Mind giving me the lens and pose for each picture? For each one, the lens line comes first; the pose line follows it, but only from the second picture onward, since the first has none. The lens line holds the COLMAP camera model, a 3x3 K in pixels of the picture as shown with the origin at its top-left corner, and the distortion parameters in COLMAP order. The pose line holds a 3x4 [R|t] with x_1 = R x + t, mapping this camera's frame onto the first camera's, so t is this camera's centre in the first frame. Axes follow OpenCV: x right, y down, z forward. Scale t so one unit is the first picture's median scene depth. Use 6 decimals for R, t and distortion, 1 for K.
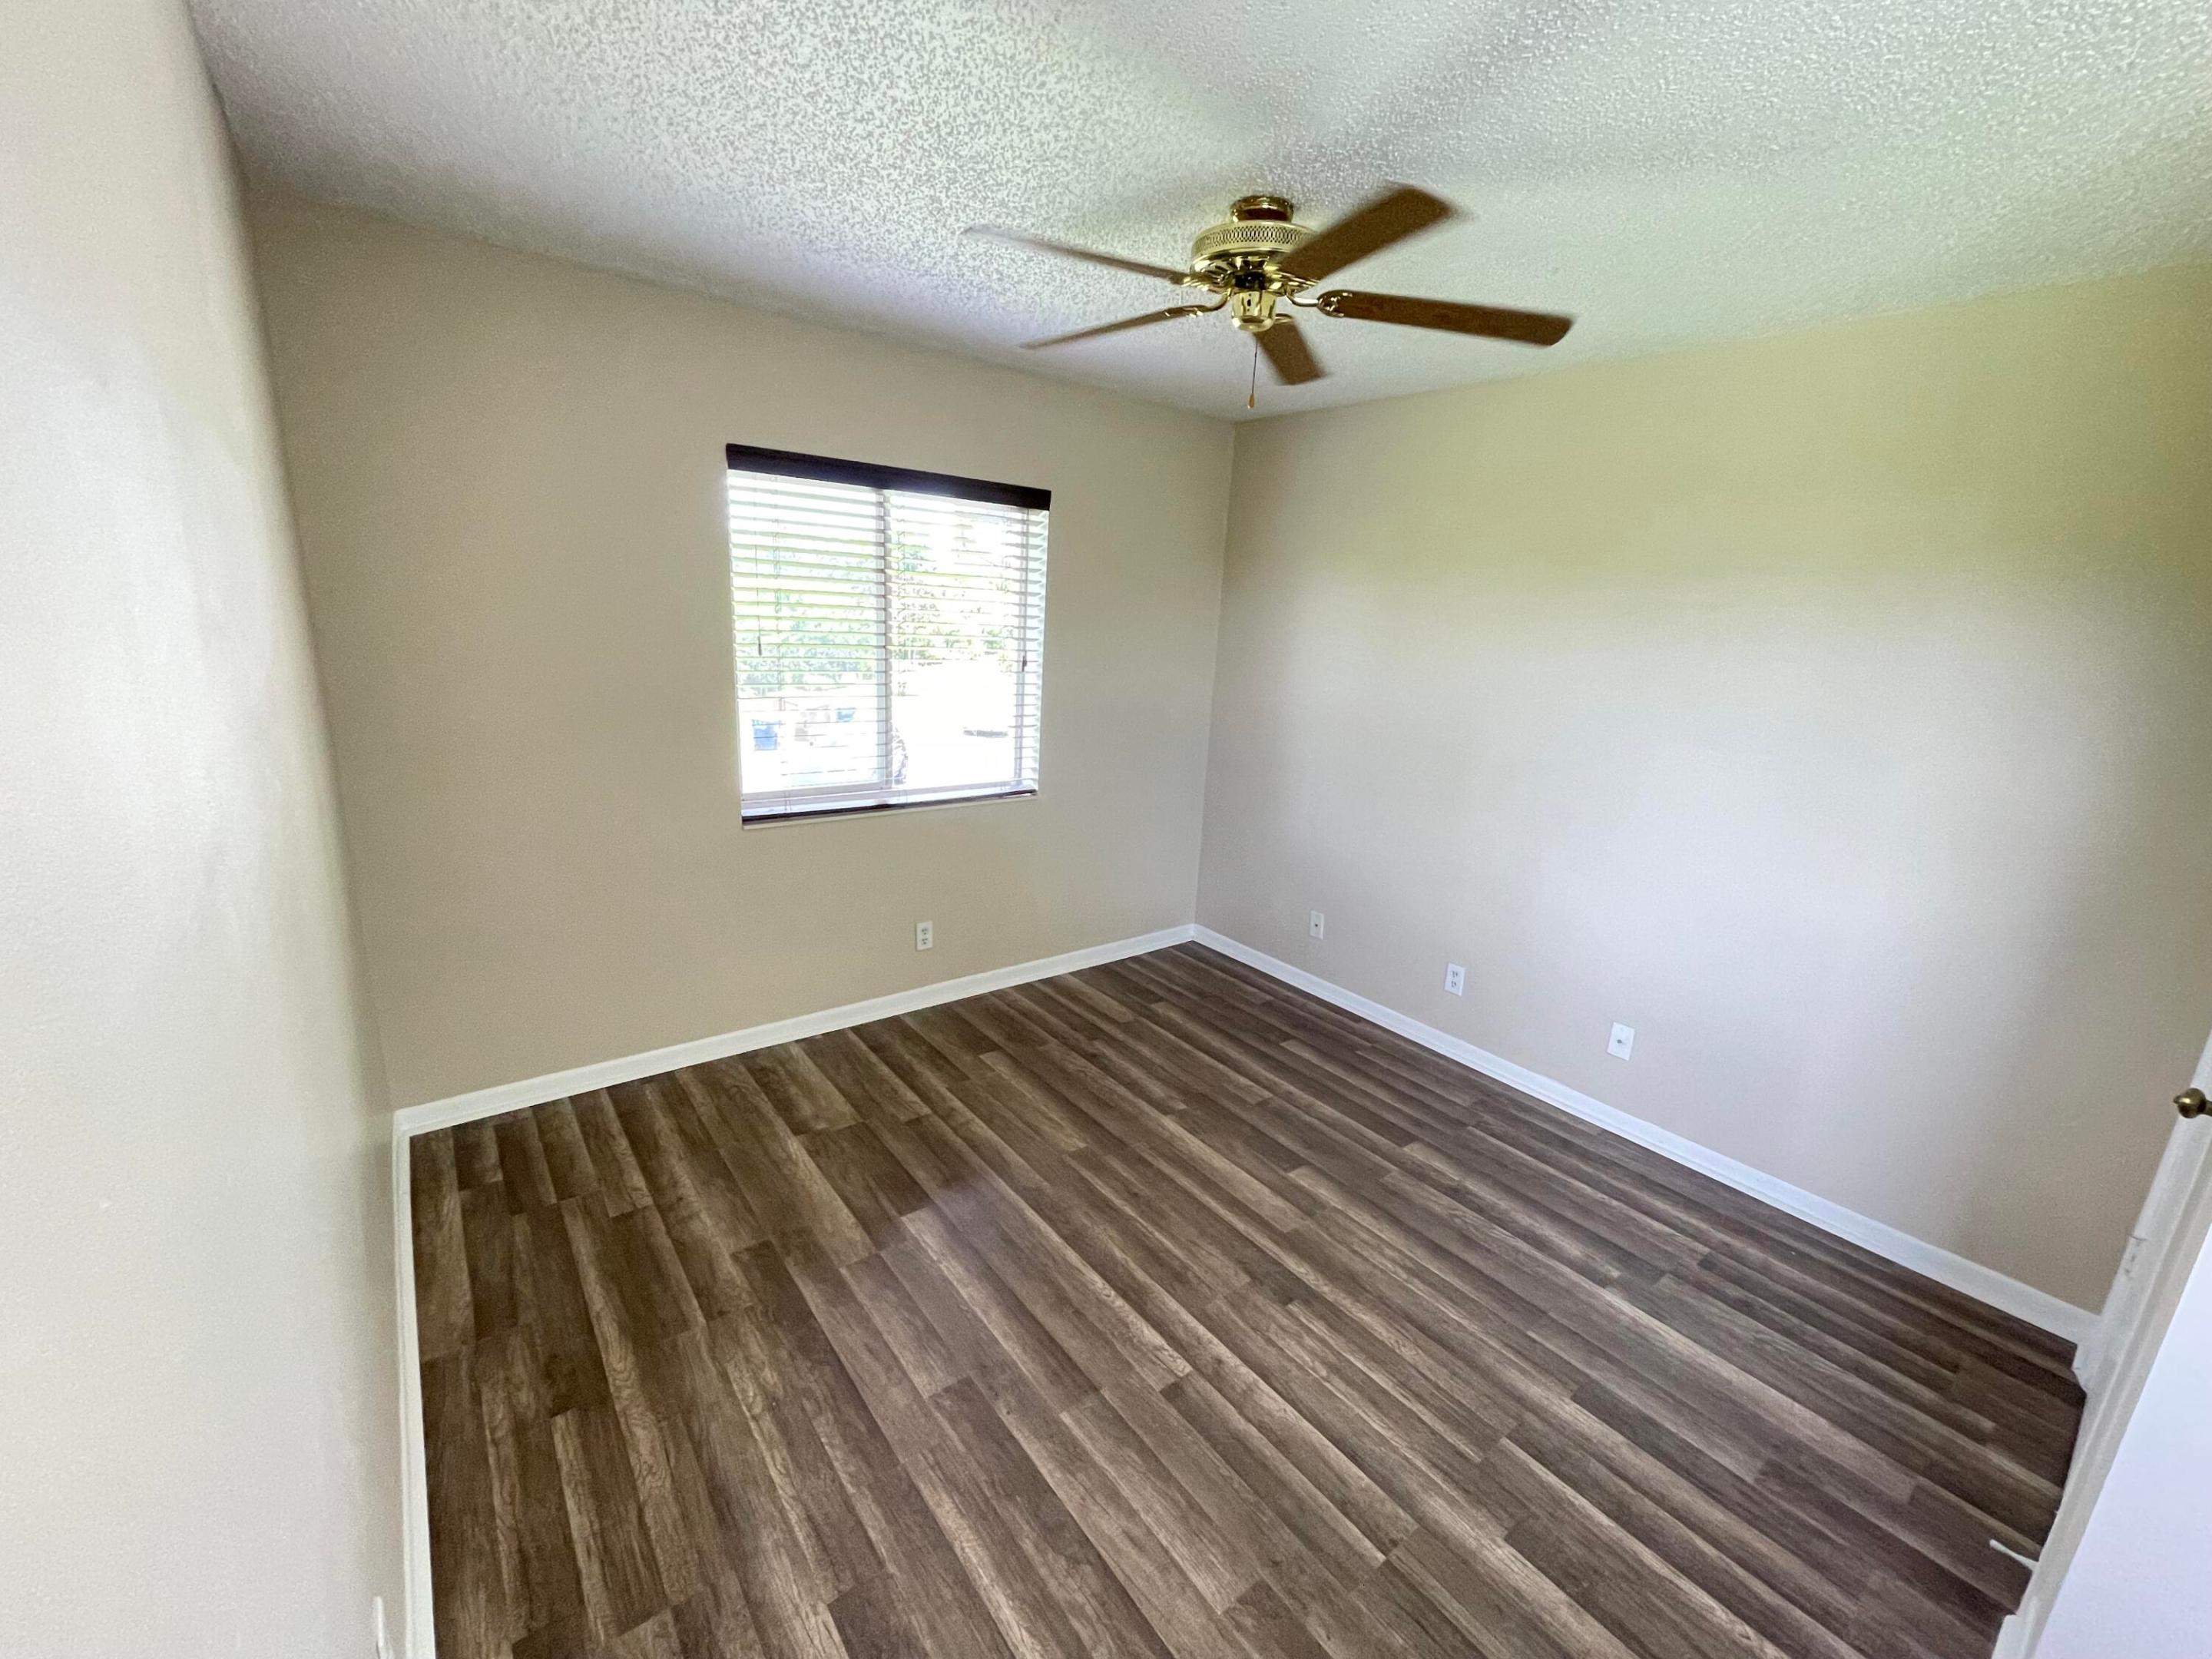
lens RADIAL K [[899.2, 0, 1109.5], [0, 899.2, 833.3], [0, 0, 1]] dist [-0.001714, -0.000185]
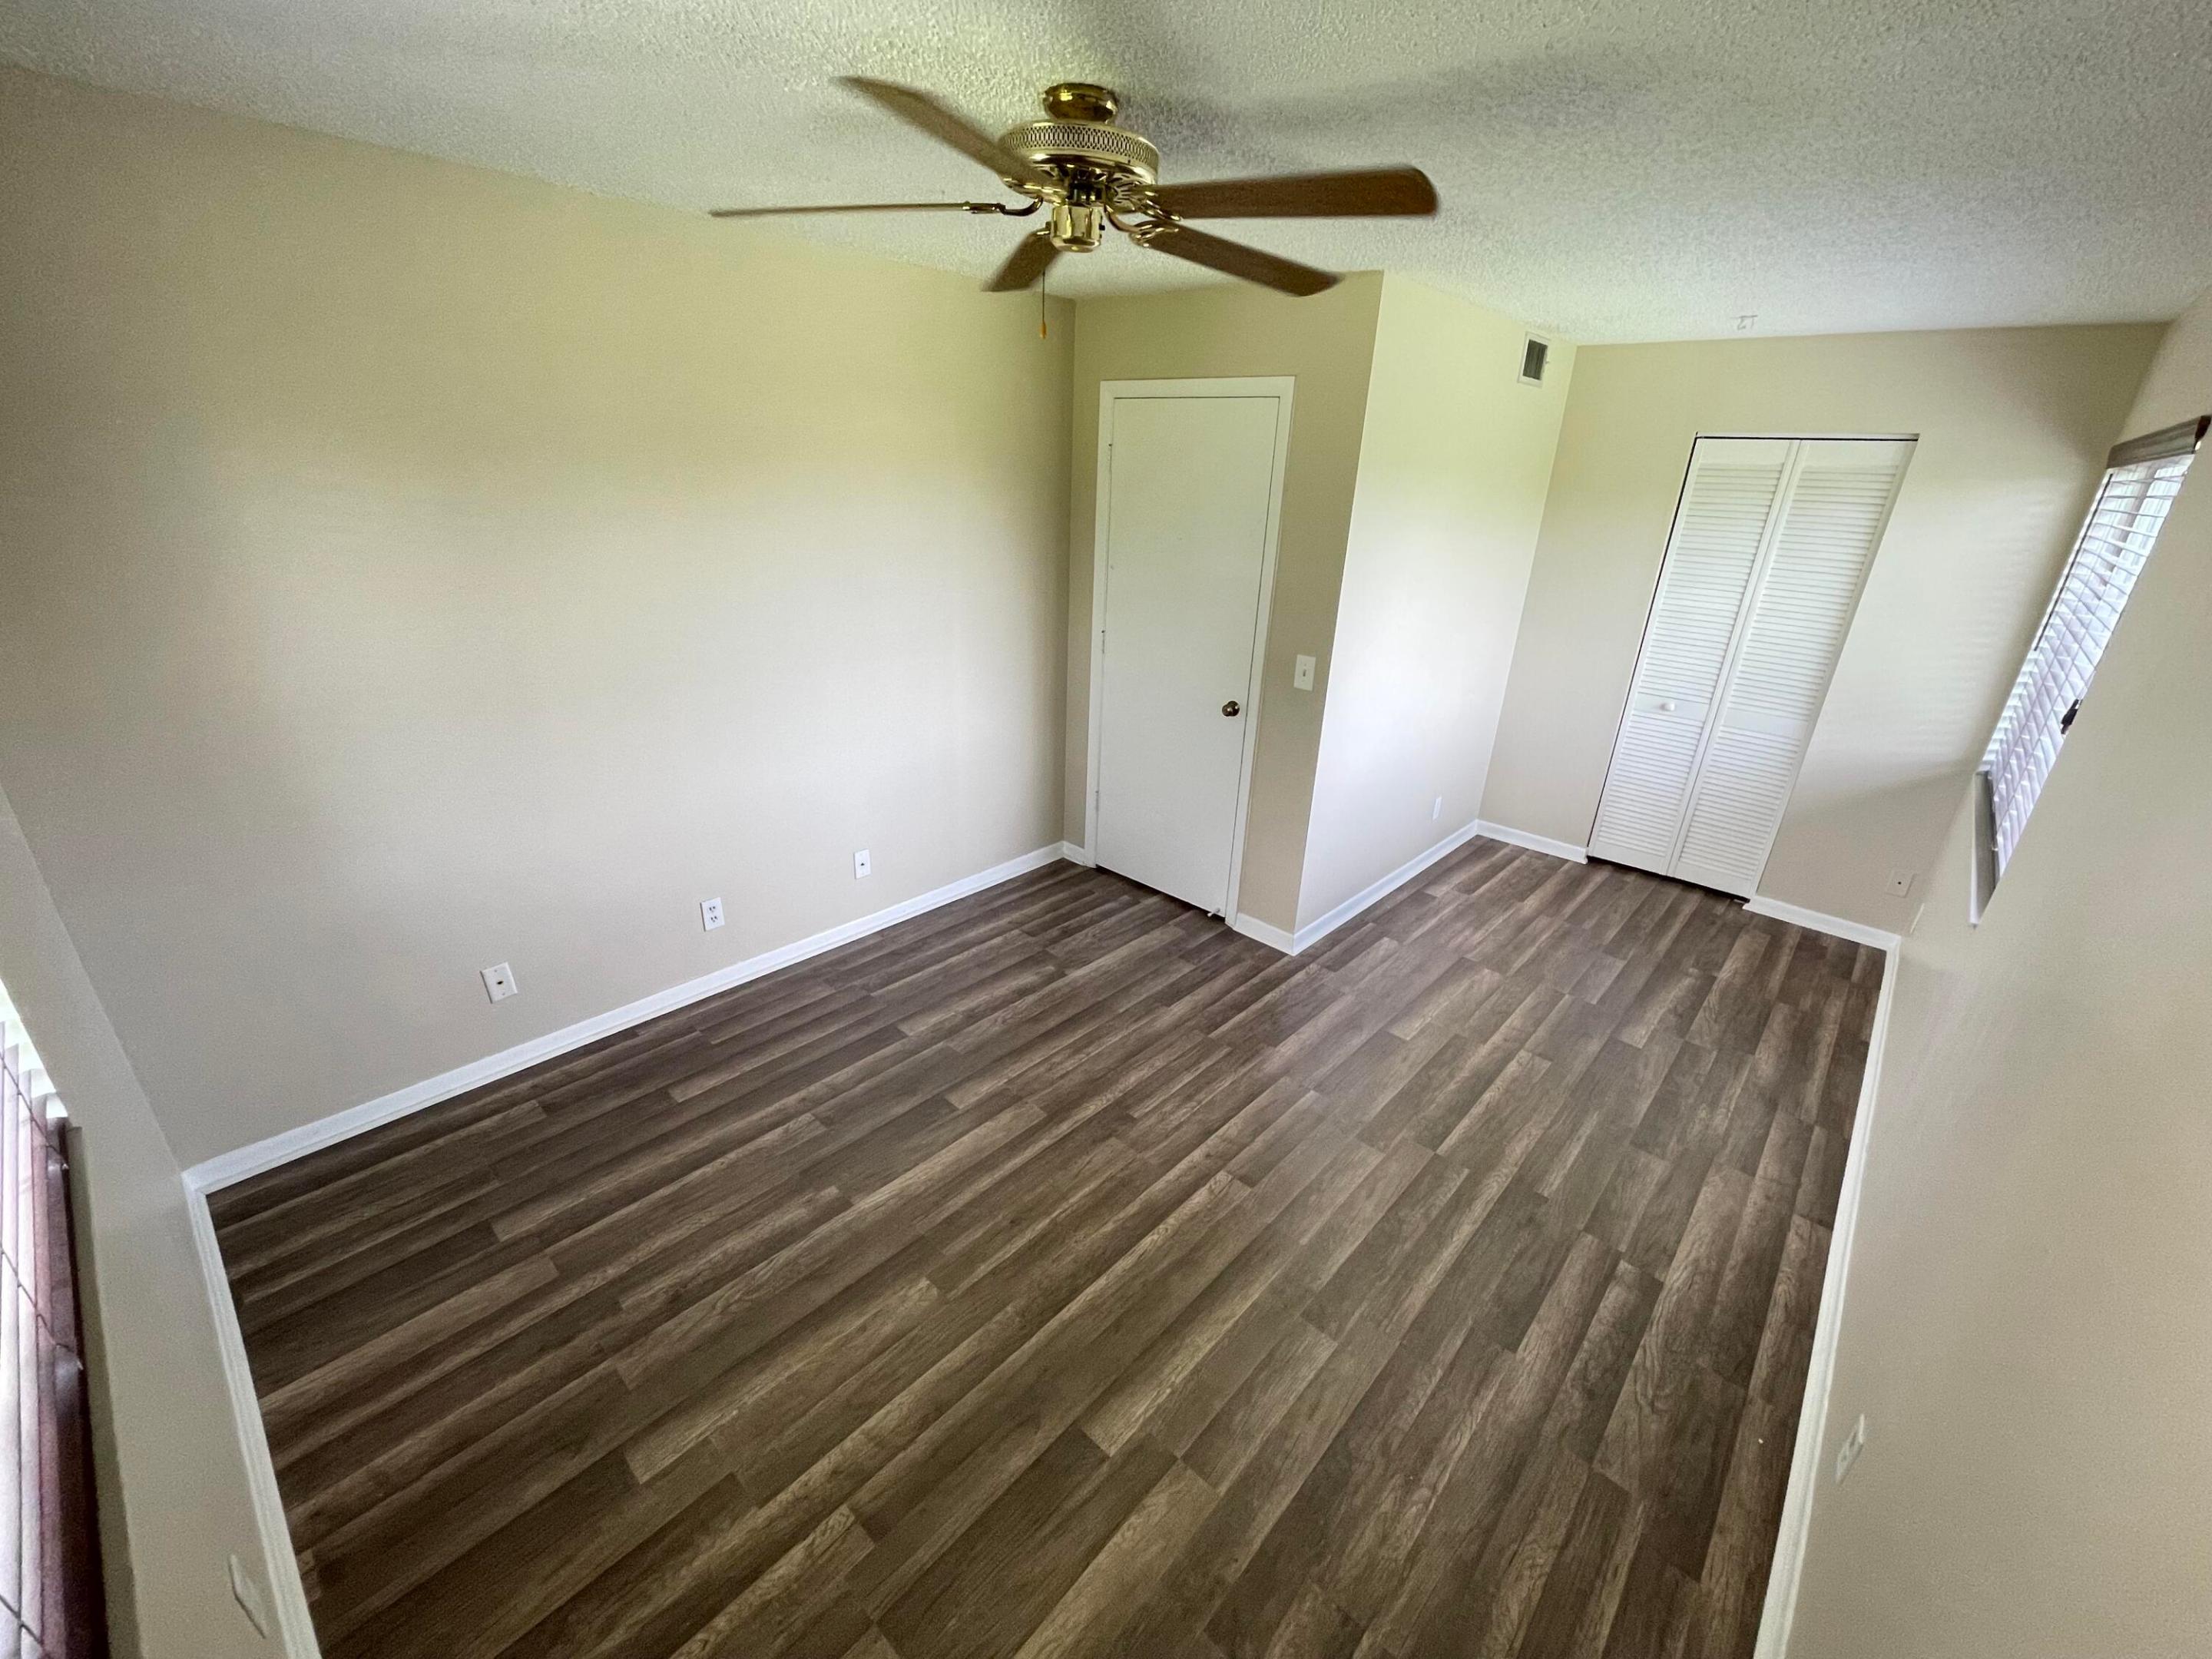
lens RADIAL K [[899.2, 0, 1109.5], [0, 899.2, 833.3], [0, 0, 1]] dist [-0.001714, -0.000185]
pose [[-0.168373, -0.434871, 0.884611, -0.632404], [0.188934, 0.866547, 0.461952, -0.351779], [-0.967447, 0.244913, -0.063741, 0.869953]]
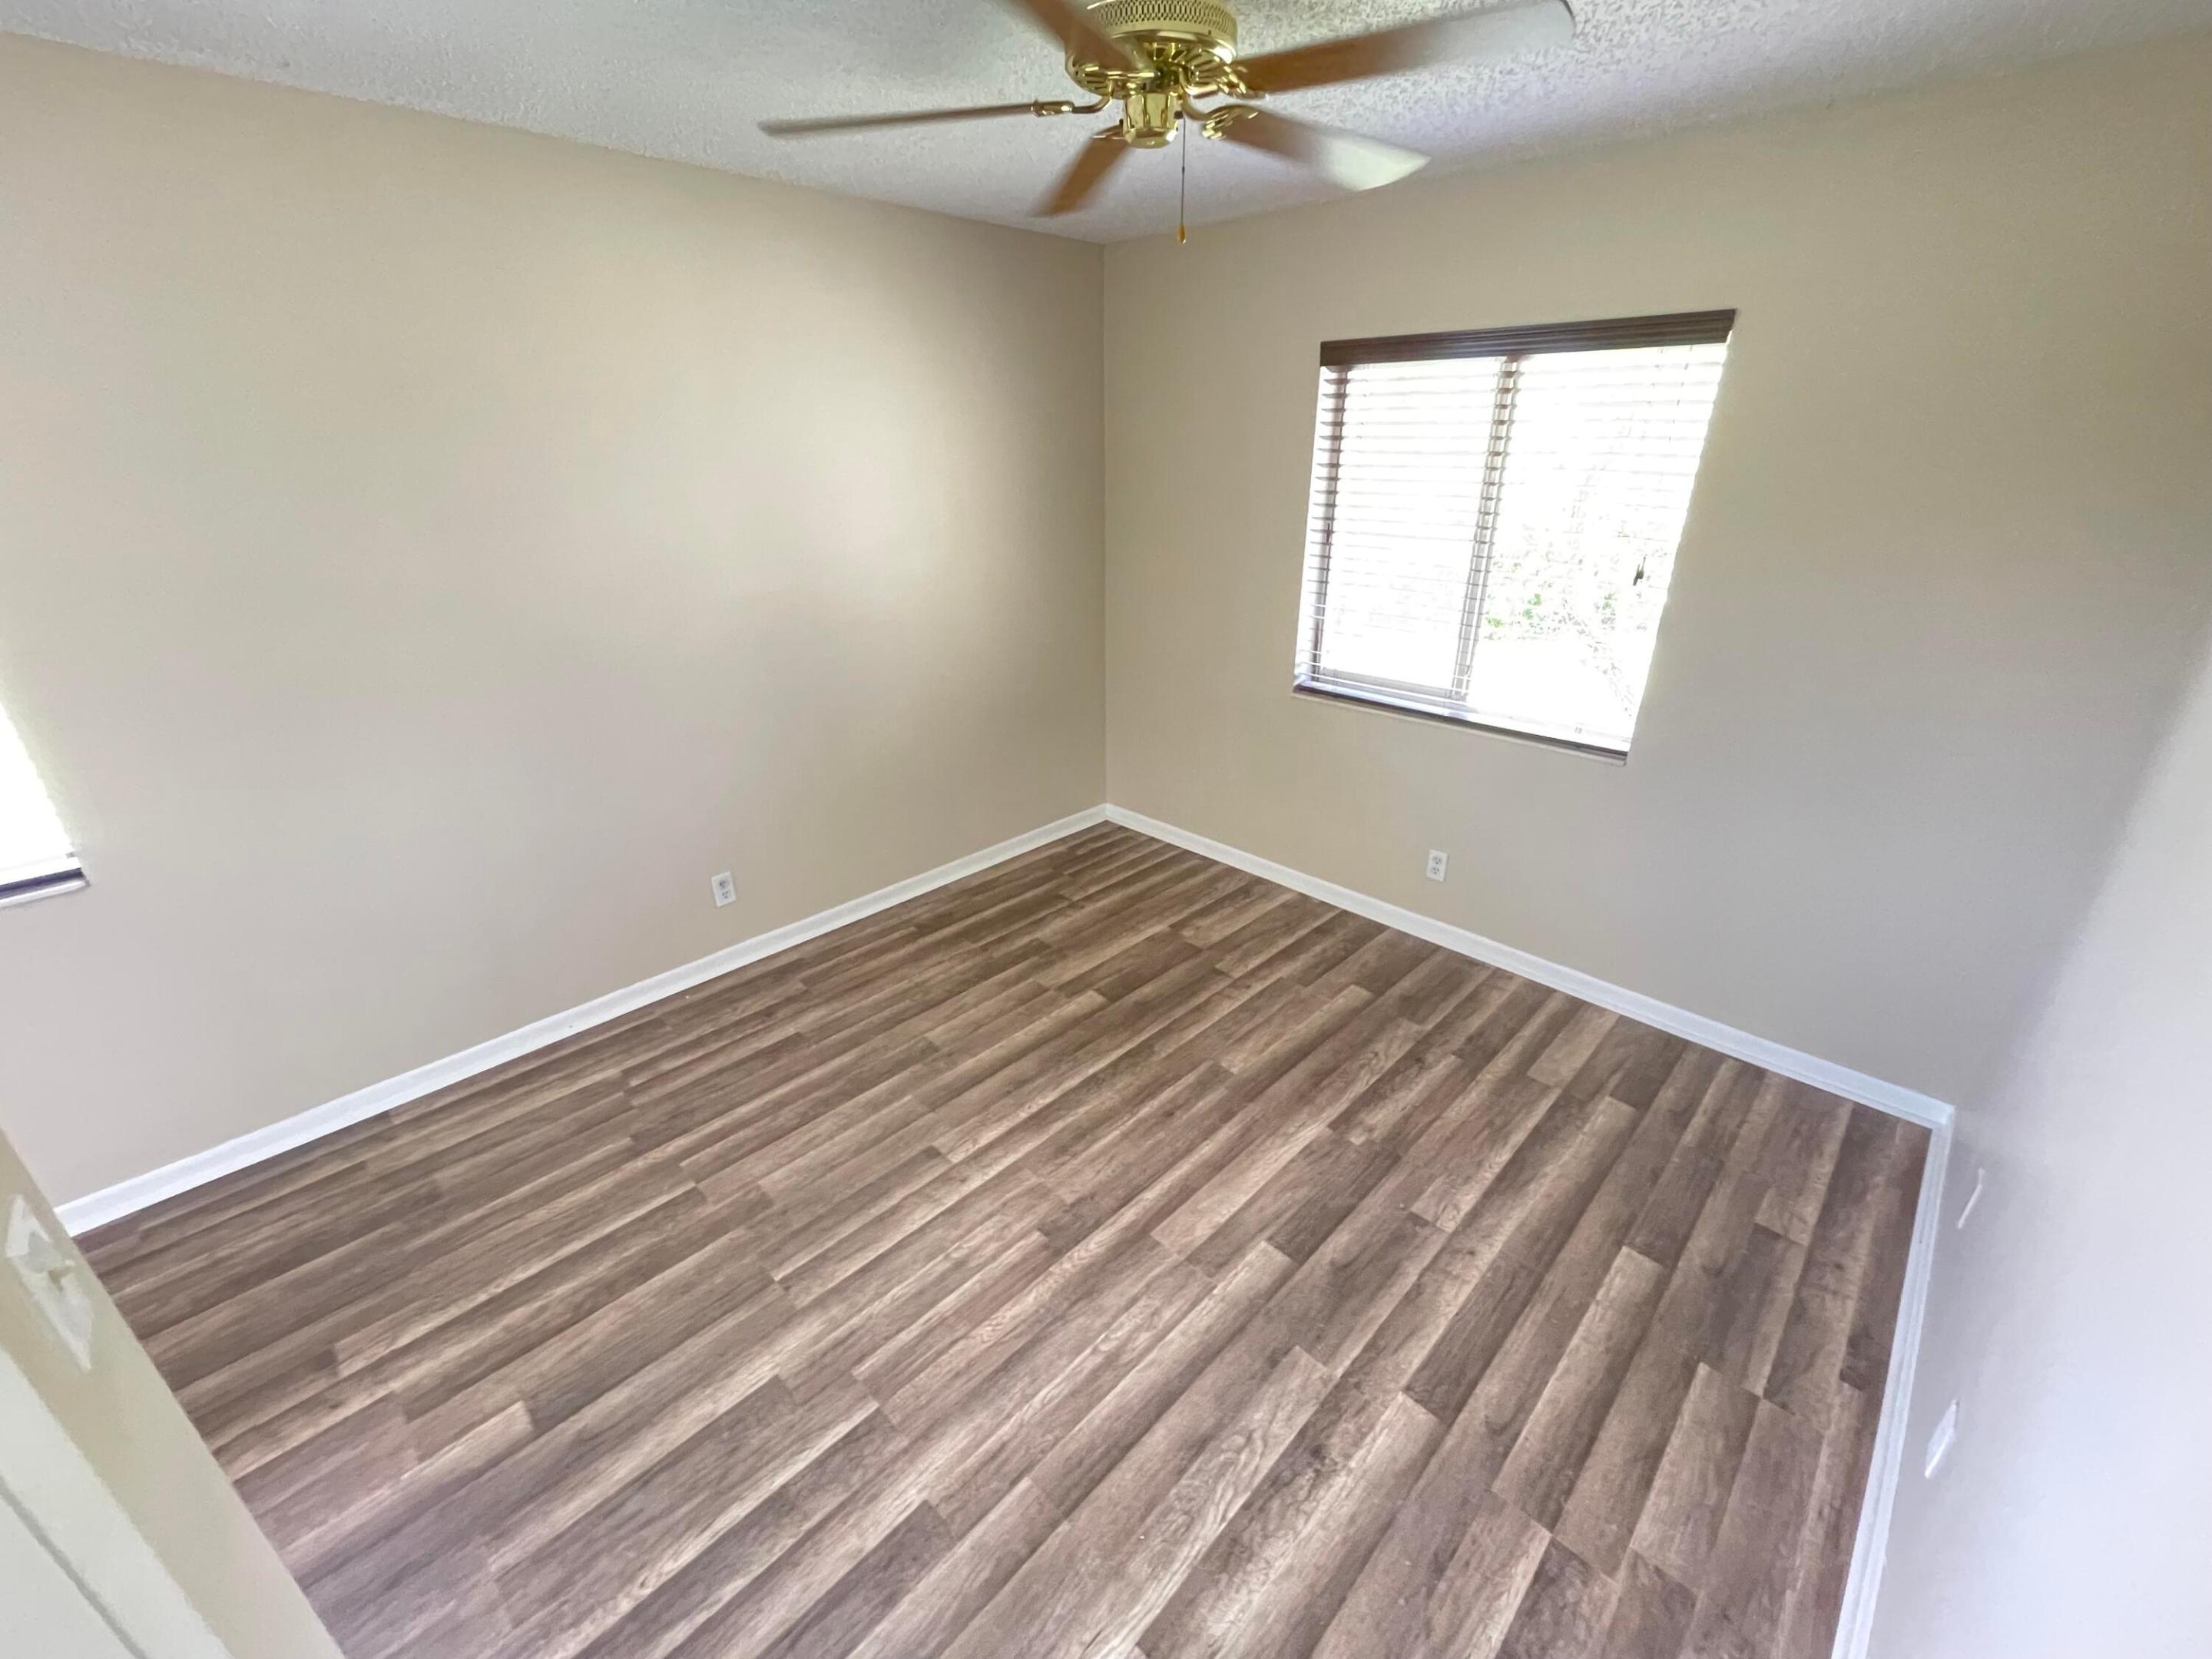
lens RADIAL K [[903.0, 0, 1103.8], [0, 903.0, 830.1], [0, 0, 1]] dist [-0.000925, -0.000366]
pose [[0.131458, 0.348238, -0.928143, 0.836625], [-0.231854, 0.921101, 0.312757, -0.180943], [0.963827, 0.174080, 0.201826, 0.676786]]
